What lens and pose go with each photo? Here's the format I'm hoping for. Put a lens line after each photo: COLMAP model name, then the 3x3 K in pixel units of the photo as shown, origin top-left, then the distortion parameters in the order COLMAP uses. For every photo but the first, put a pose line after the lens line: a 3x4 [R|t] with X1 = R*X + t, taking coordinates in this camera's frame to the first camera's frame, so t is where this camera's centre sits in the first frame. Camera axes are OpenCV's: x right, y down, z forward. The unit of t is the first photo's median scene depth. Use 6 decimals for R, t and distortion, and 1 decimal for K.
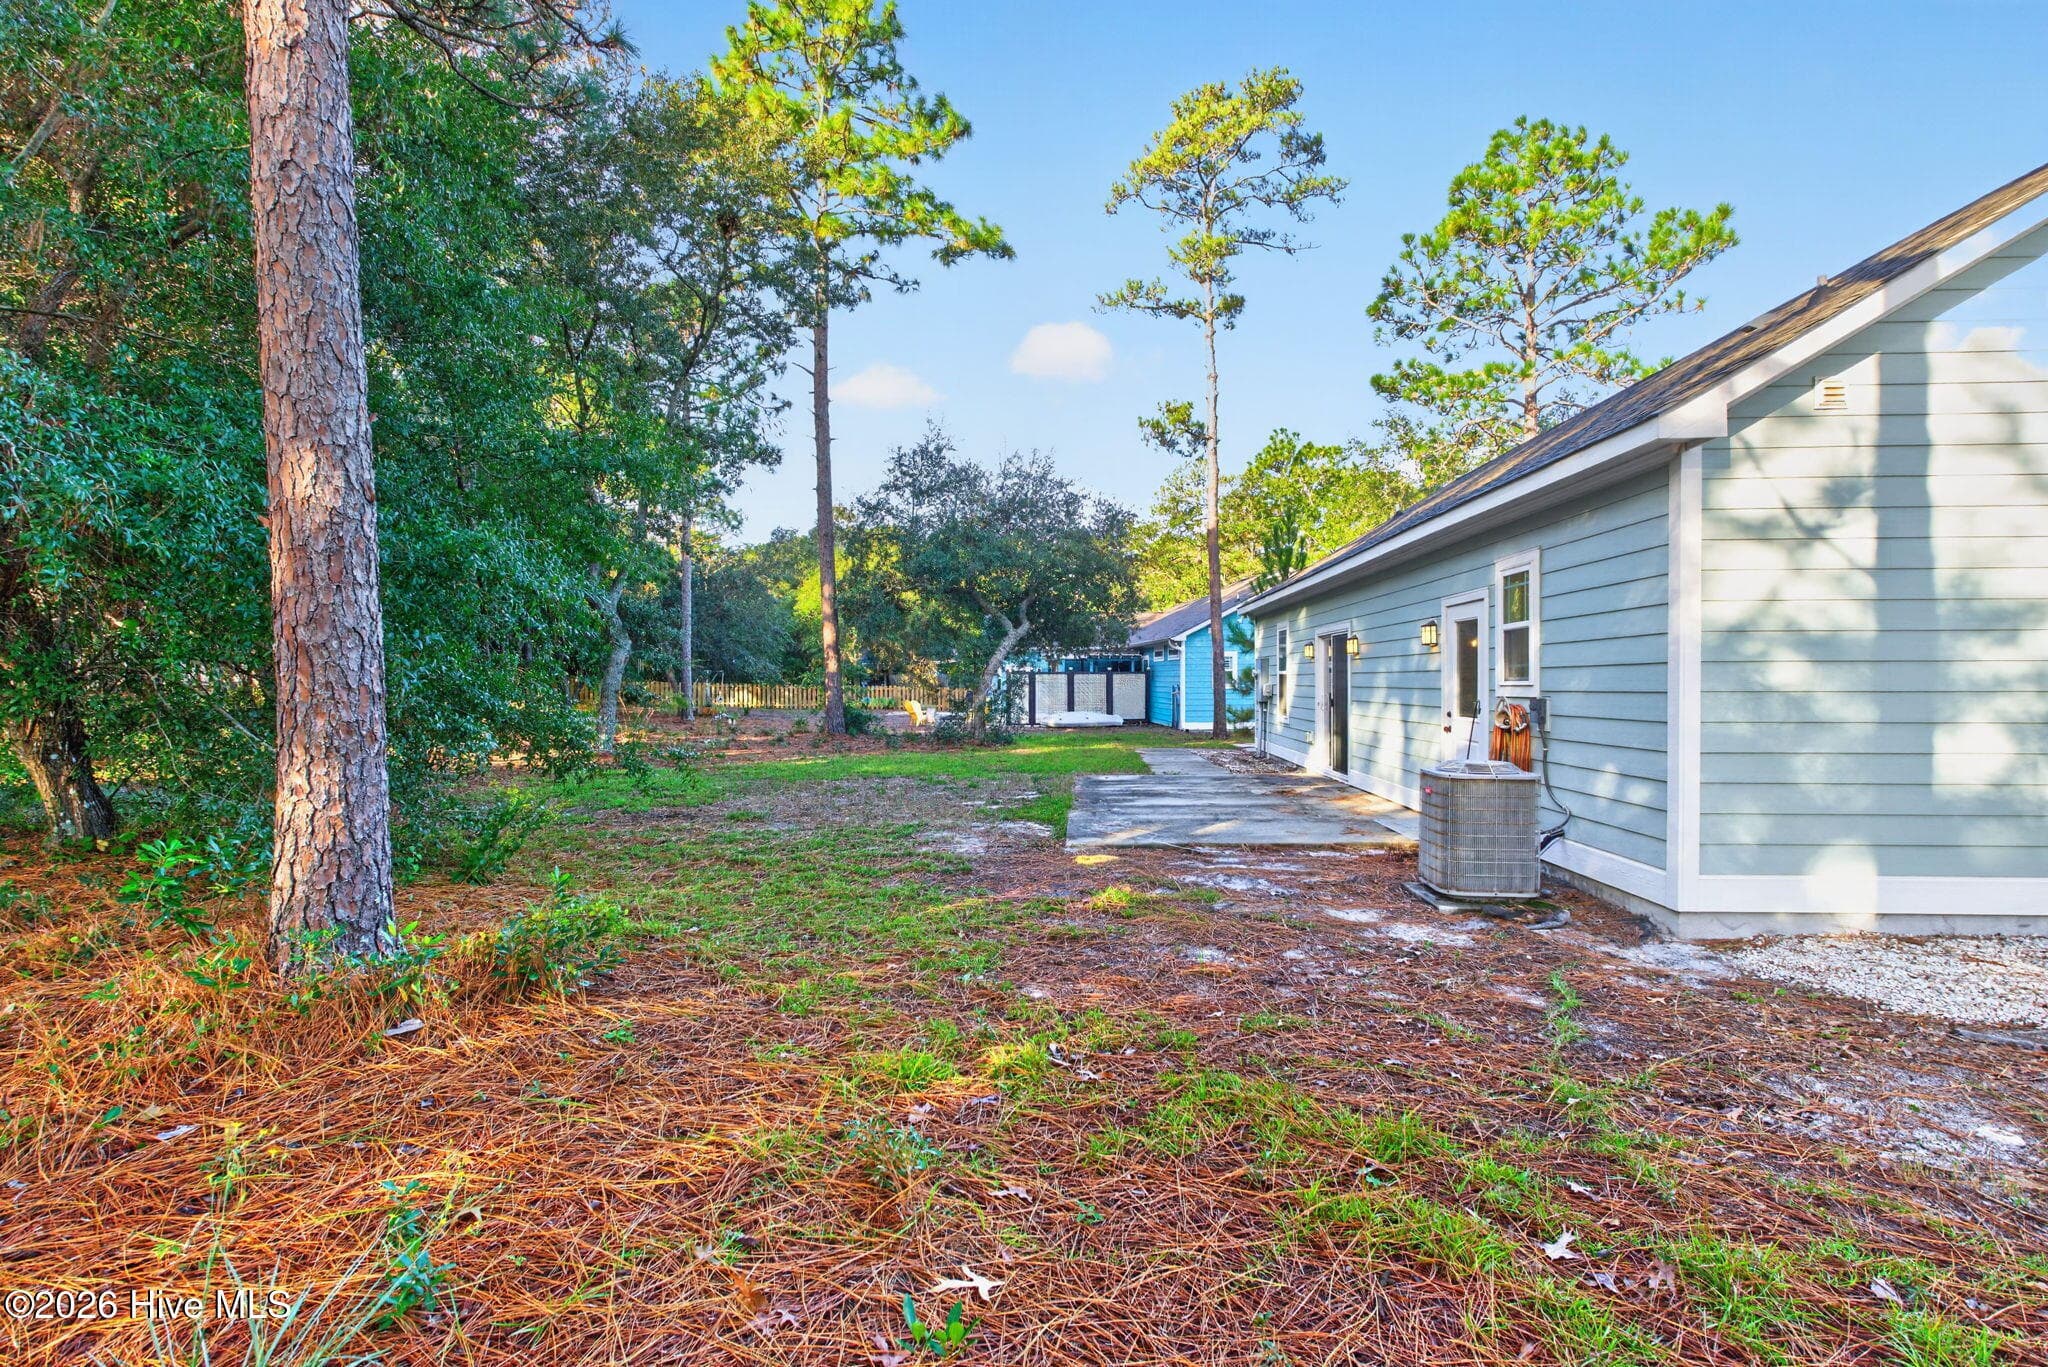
lens RADIAL K [[1020.7, 0, 988.6], [0, 1020.7, 698.7], [0, 0, 1]] dist [0.004869, 0.001155]
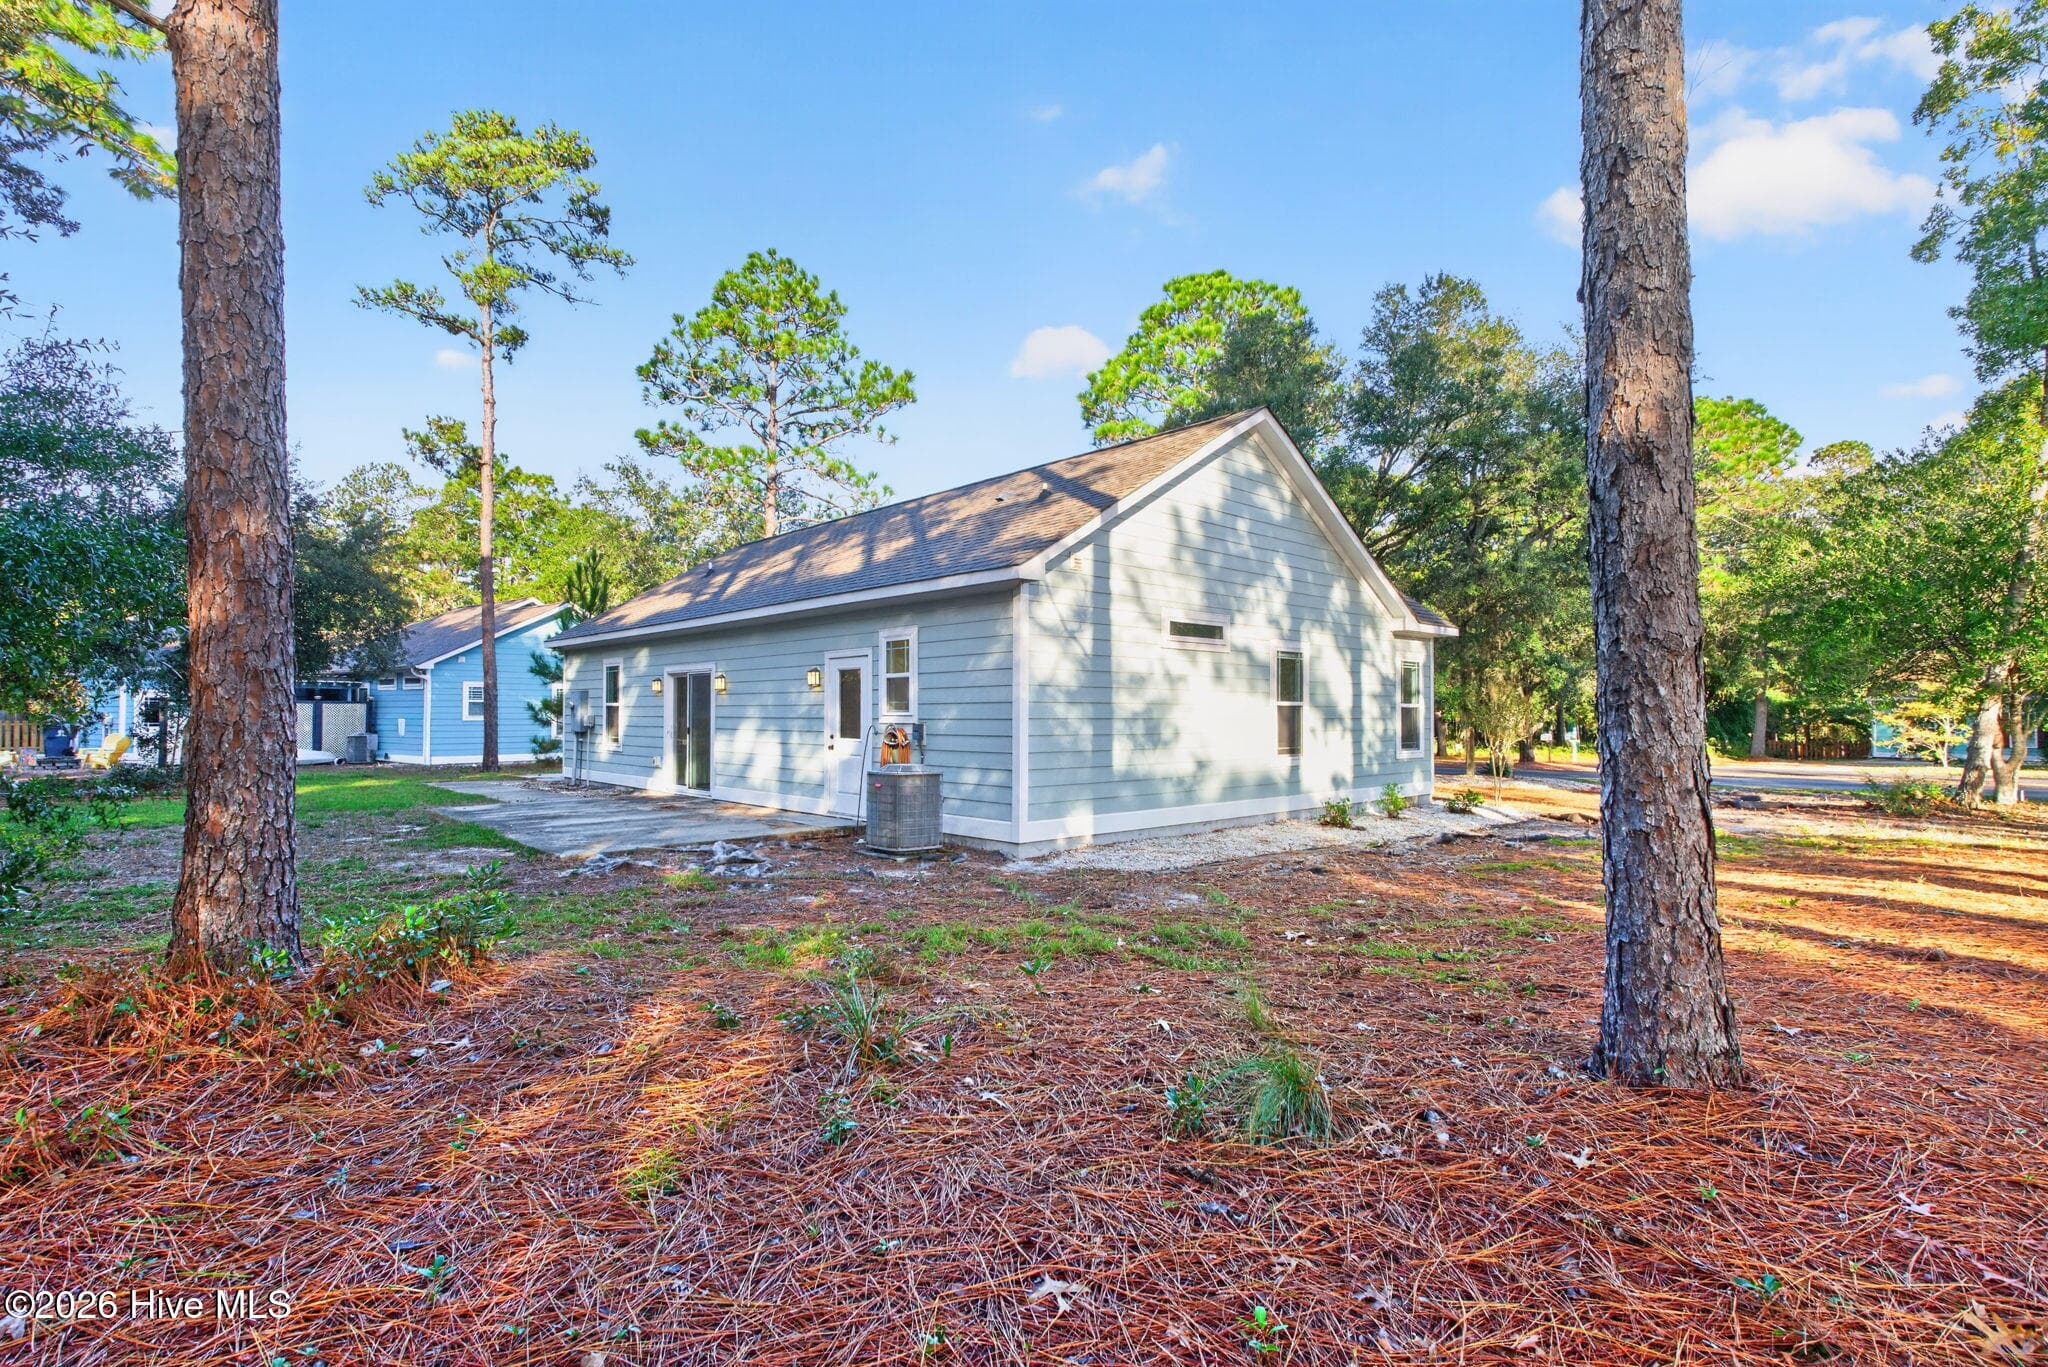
lens RADIAL K [[1060.6, 0, 1026.5], [0, 1060.6, 714.2], [0, 0, 1]] dist [0.000004, 0.000031]
pose [[0.681899, 0.003722, 0.731436, -0.207491], [0.008708, 0.999875, -0.013206, 0.003016], [-0.731394, 0.015375, 0.681782, -0.081818]]
